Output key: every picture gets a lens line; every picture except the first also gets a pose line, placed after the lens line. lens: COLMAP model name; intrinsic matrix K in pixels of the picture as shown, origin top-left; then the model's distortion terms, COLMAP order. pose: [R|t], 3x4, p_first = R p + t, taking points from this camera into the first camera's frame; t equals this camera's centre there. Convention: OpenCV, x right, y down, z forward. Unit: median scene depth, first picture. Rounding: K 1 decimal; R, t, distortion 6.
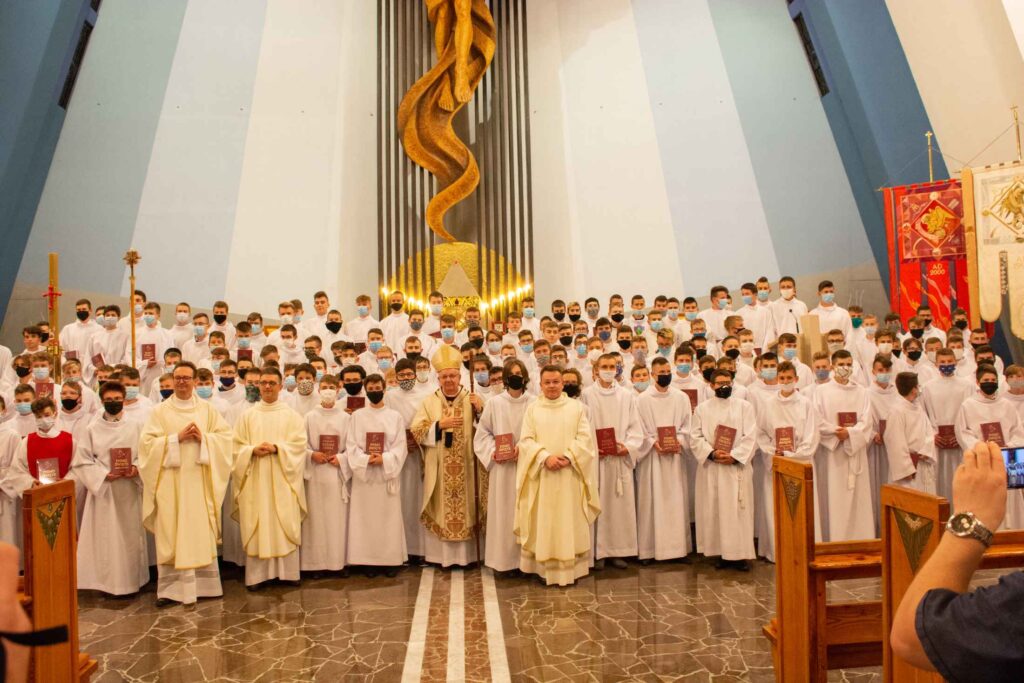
lens RADIAL K [[814.0, 0, 515.0], [0, 814.0, 332.1], [0, 0, 1]] dist [-0.123084, 0.065434]
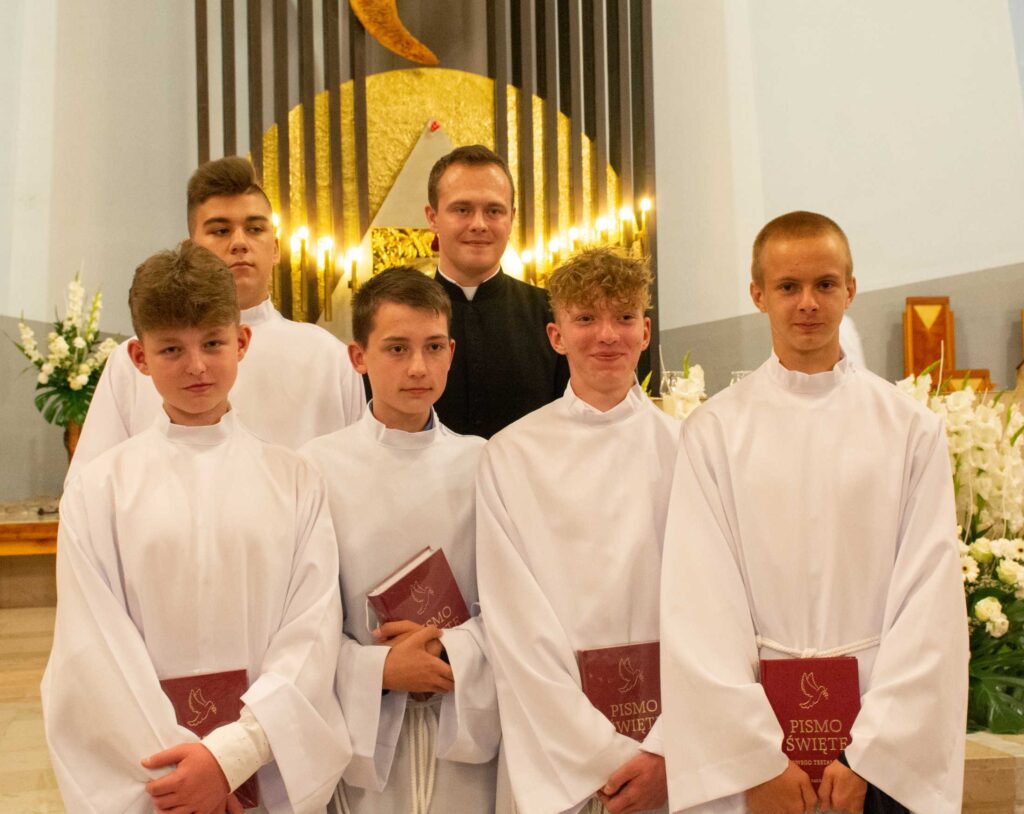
lens RADIAL K [[1689.6, 0, 526.7], [0, 1689.6, 372.4], [0, 0, 1]] dist [0.005855, 0.000000]
pose [[0.988533, 0.010137, 0.150666, -0.349919], [-0.009217, 0.999934, -0.006808, 0.050488], [-0.150725, 0.005341, 0.988561, 0.768894]]
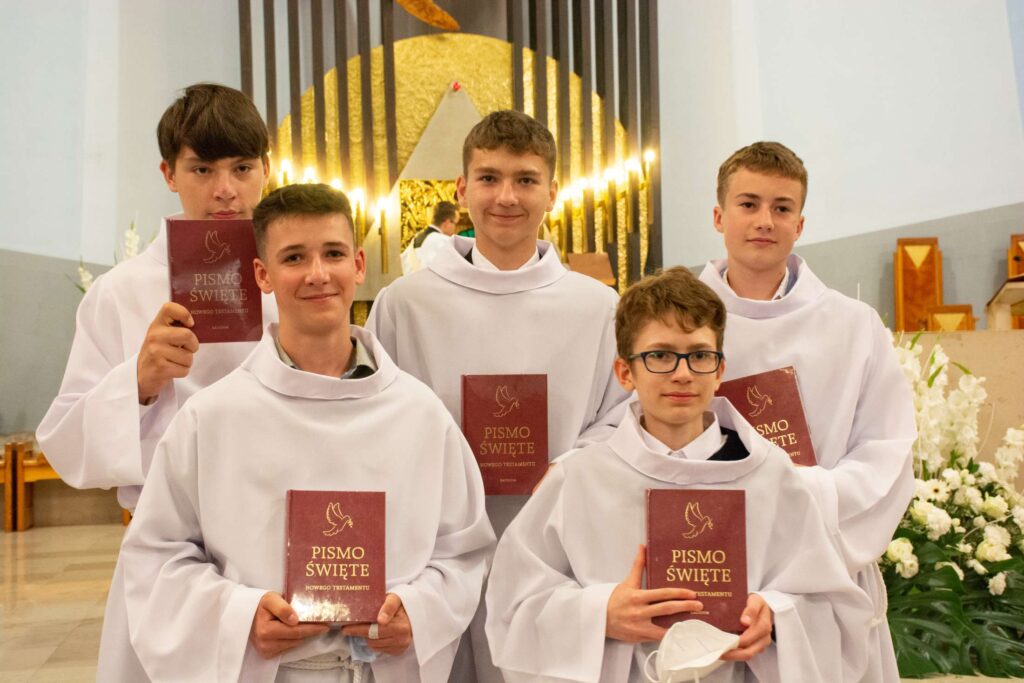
lens RADIAL K [[1461.0, 0, 517.1], [0, 1461.0, 338.9], [0, 0, 1]] dist [0.114204, 0.000000]
pose [[0.995514, 0.003503, 0.094552, -0.271163], [-0.005076, 0.999853, 0.016392, 0.044445], [-0.094480, -0.016798, 0.995385, 0.836088]]
